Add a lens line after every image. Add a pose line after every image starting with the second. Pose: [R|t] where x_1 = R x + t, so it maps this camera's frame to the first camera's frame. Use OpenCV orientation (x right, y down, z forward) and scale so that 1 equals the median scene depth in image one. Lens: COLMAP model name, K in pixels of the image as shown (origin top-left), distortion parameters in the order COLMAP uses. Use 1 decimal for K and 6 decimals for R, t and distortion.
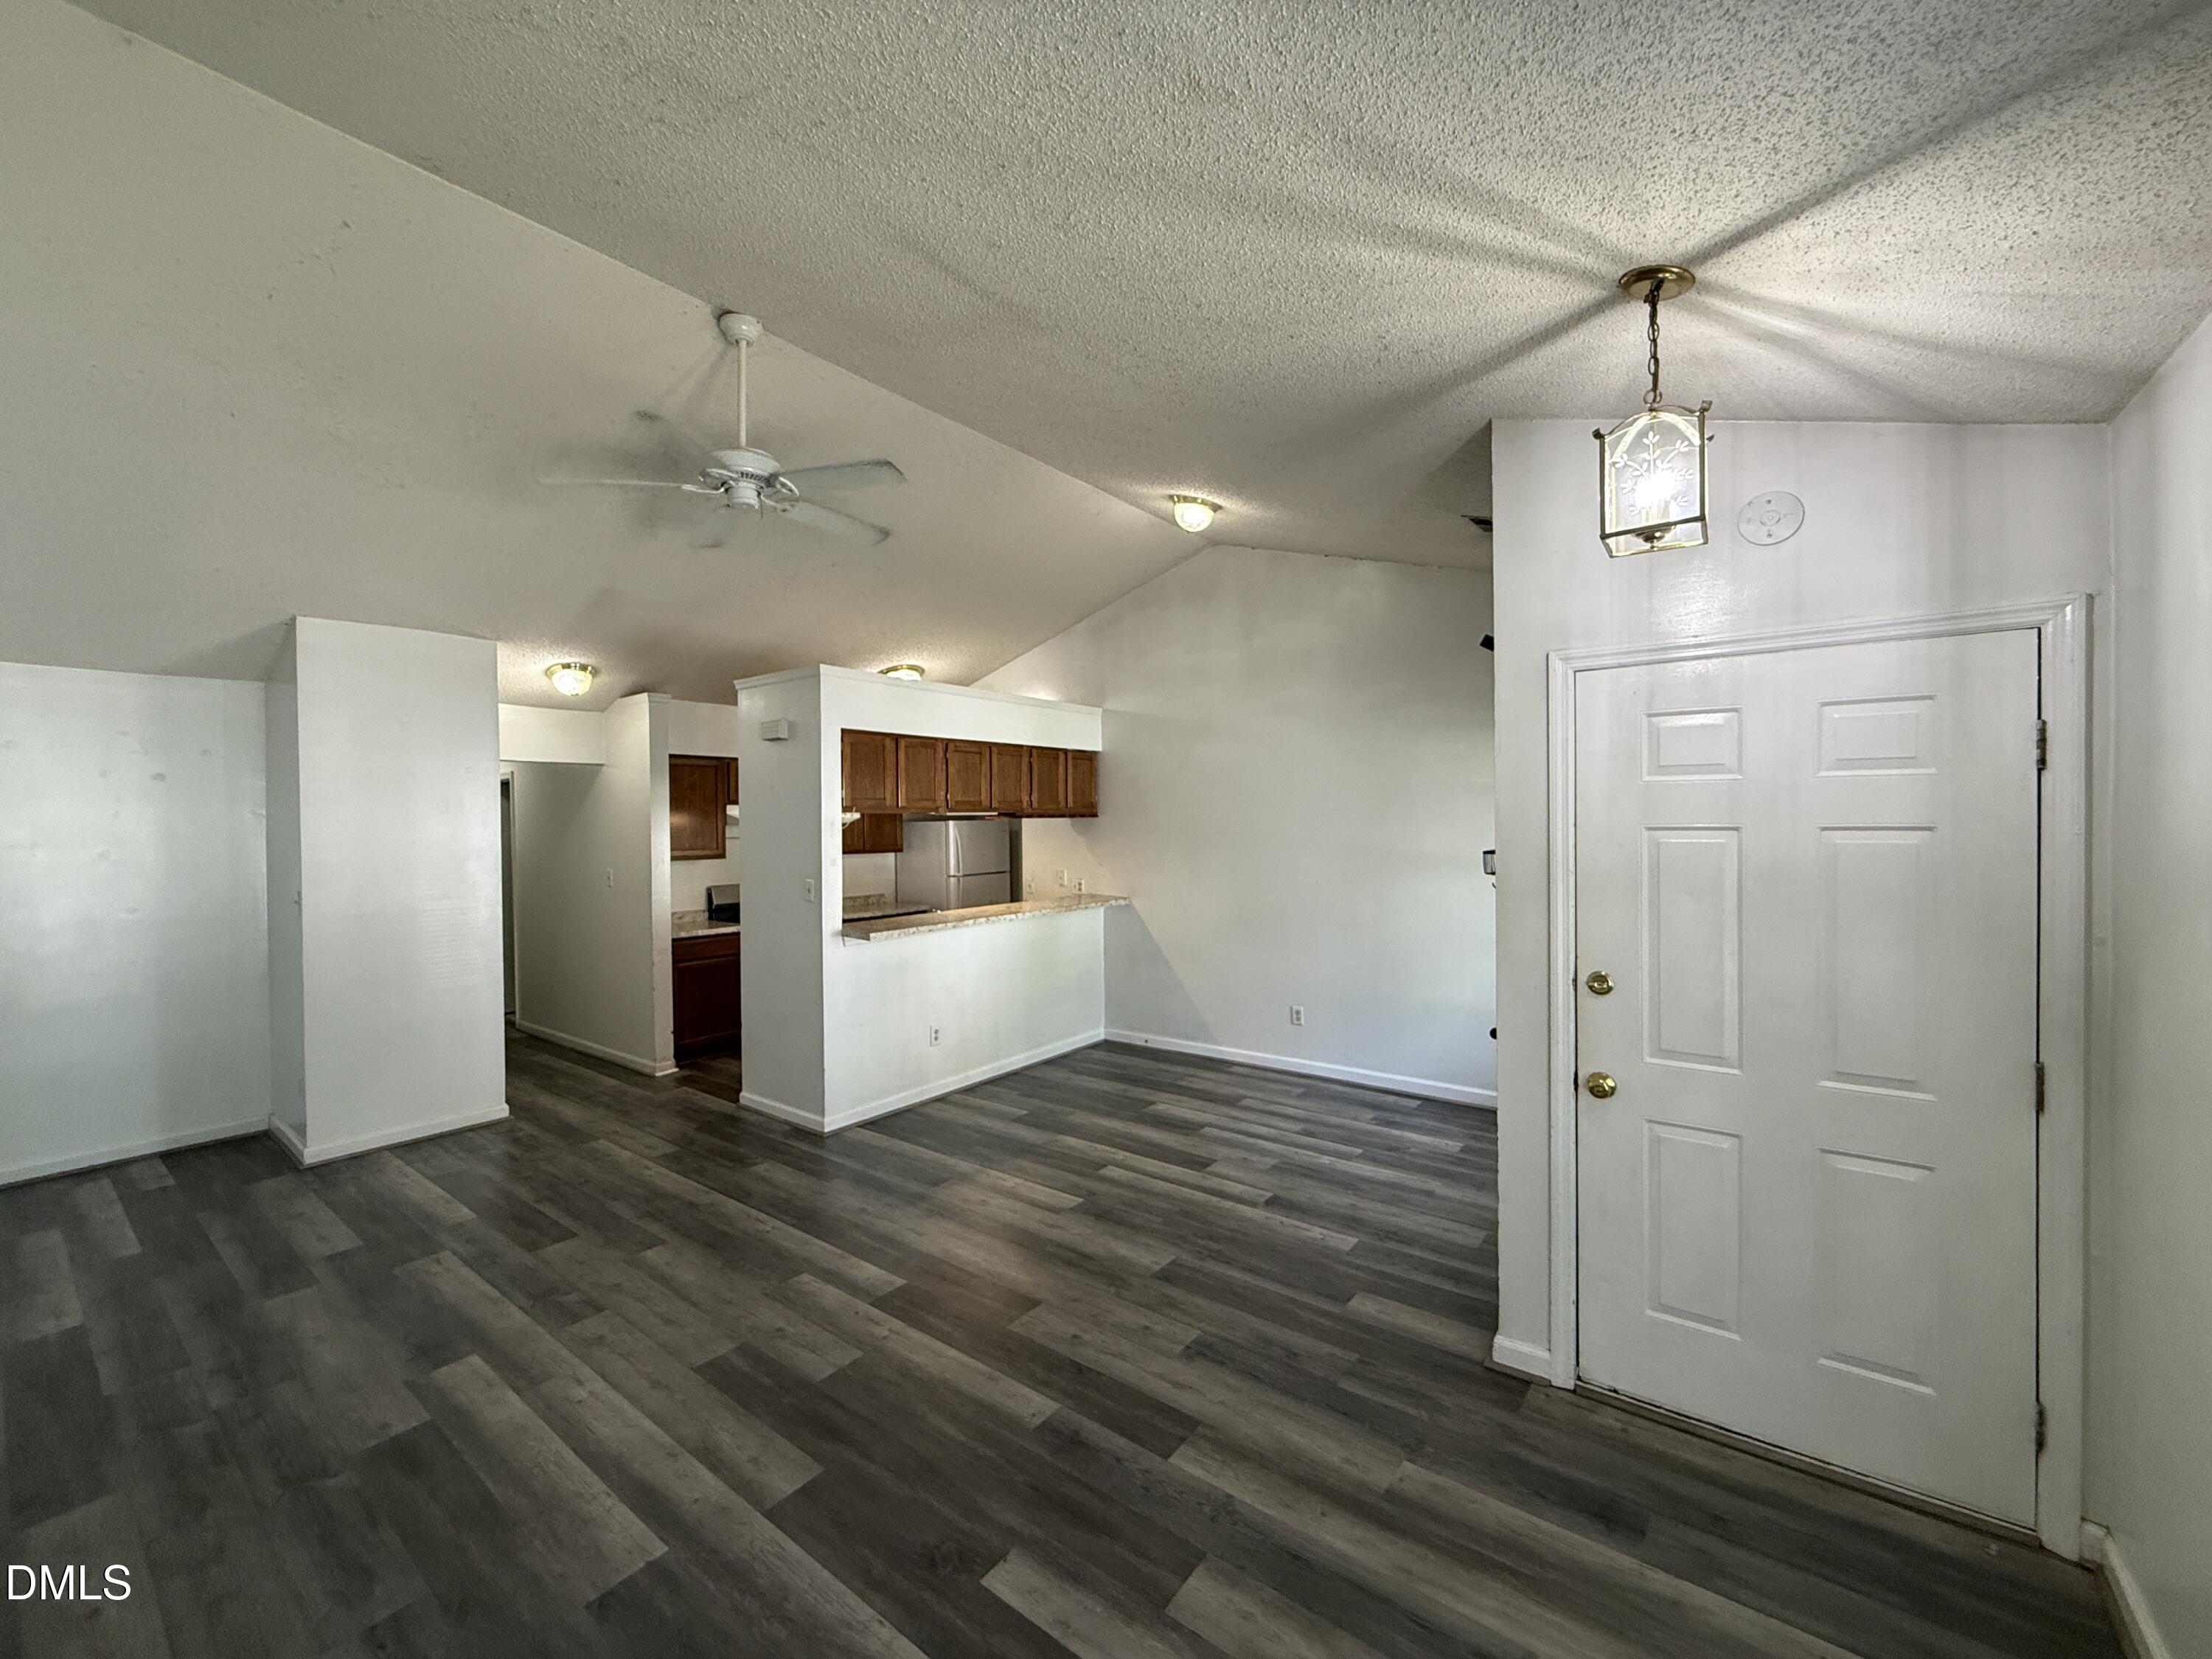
lens RADIAL K [[881.0, 0, 1100.4], [0, 881.0, 830.8], [0, 0, 1]] dist [0.000120, 0.000409]
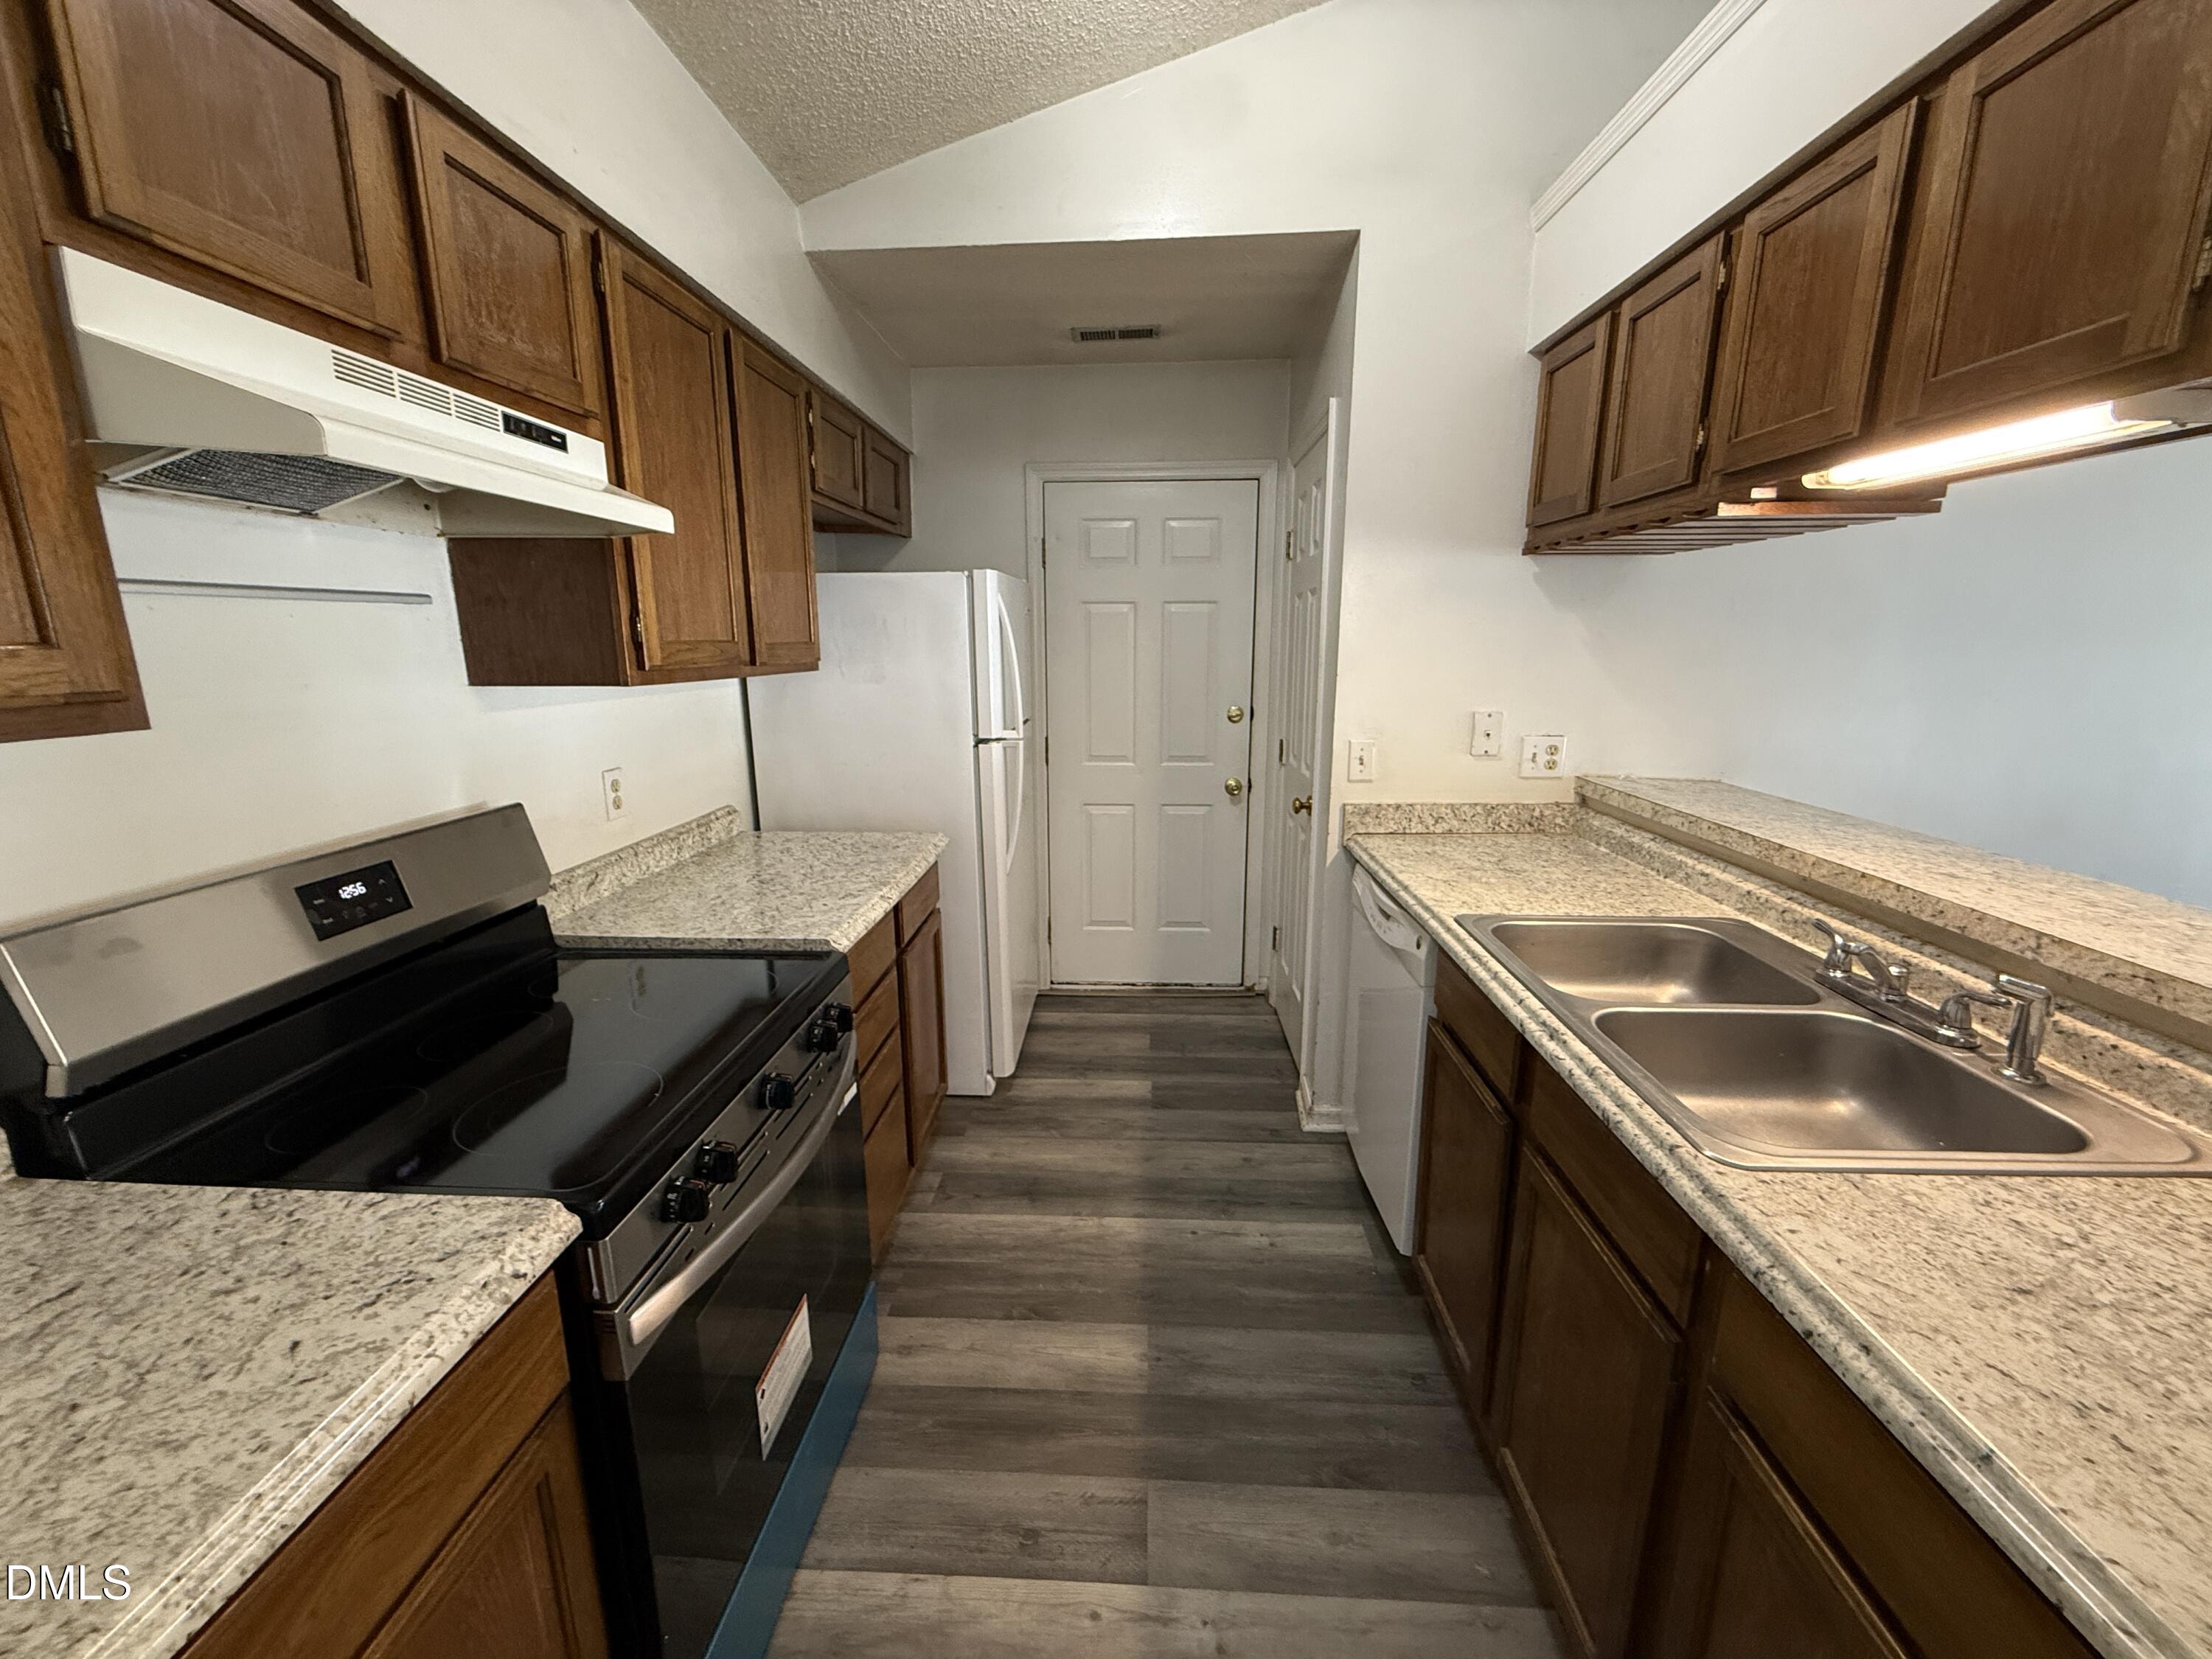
lens RADIAL K [[881.0, 0, 1110.0], [0, 881.0, 823.0], [0, 0, 1]] dist [0.000120, 0.000409]
pose [[0.818082, -0.114819, 0.563523, -0.520889], [-0.006336, 0.978009, 0.208468, 0.022567], [-0.575067, -0.174115, 0.799364, 1.269827]]
